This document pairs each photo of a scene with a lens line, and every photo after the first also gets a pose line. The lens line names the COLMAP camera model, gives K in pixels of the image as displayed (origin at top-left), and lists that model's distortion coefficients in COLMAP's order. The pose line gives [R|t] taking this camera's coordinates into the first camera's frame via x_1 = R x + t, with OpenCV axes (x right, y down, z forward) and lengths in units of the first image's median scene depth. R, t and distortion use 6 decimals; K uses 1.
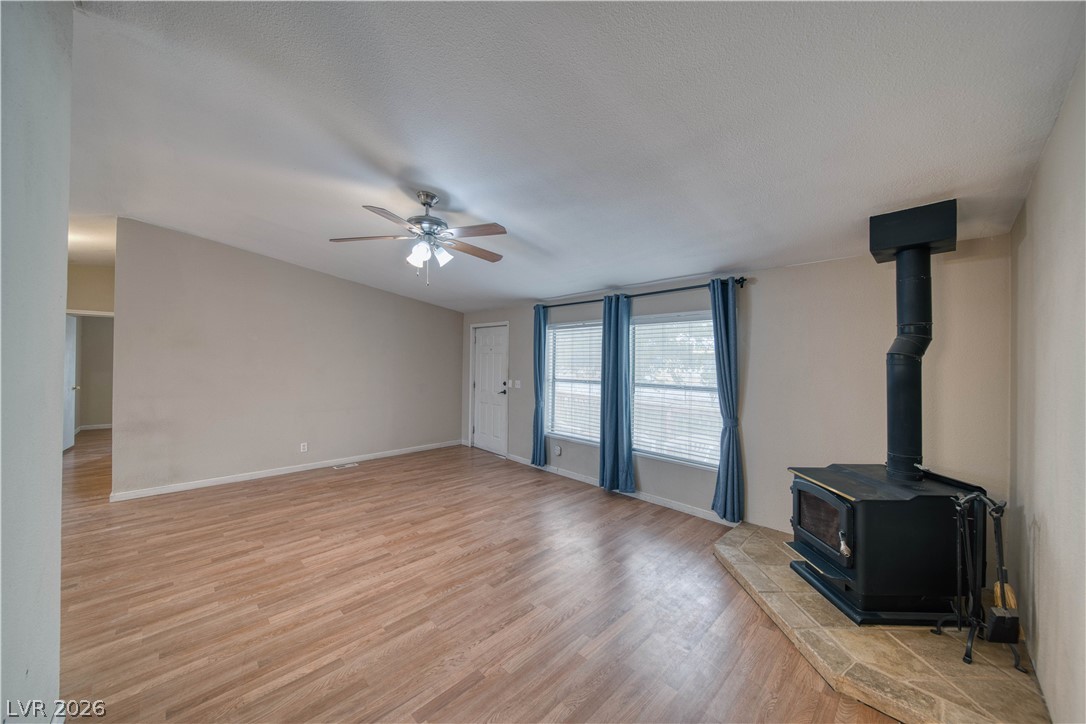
lens RADIAL K [[379.7, 0, 546.5], [0, 379.7, 357.8], [0, 0, 1]] dist [-0.001888, -0.001401]
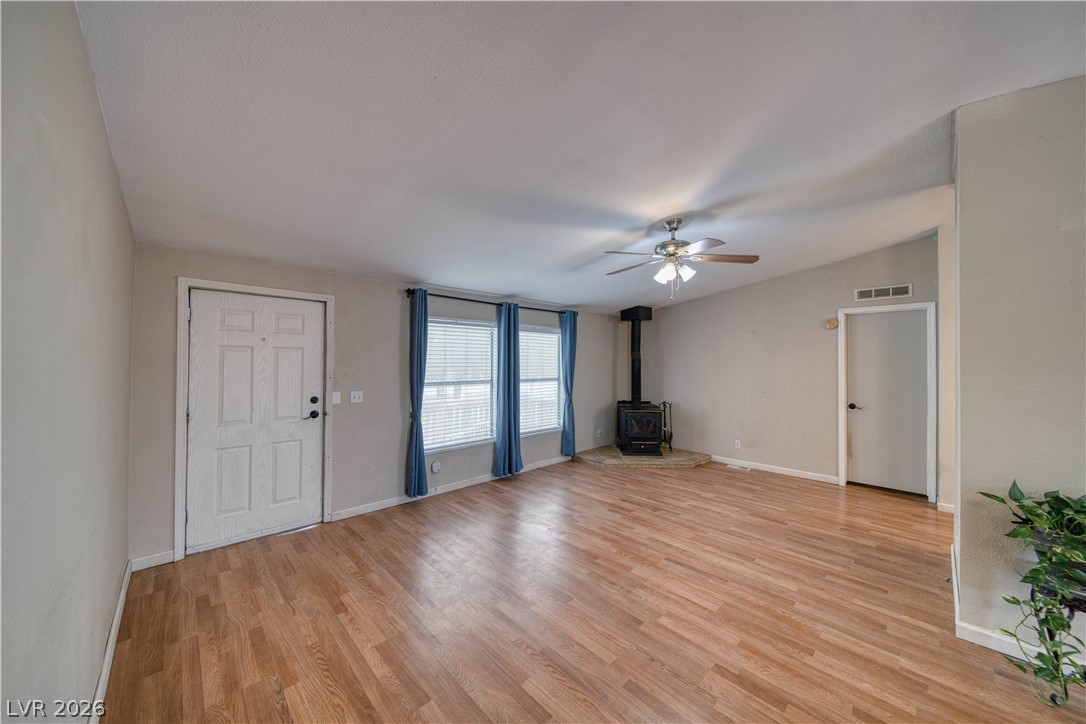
lens RADIAL K [[379.7, 0, 539.2], [0, 379.7, 358.8], [0, 0, 1]] dist [-0.001888, -0.001401]
pose [[0.018479, -0.005316, 0.999815, -1.414418], [-0.013924, 0.999888, 0.005574, -0.009180], [-0.999732, -0.014024, 0.018402, 1.321293]]
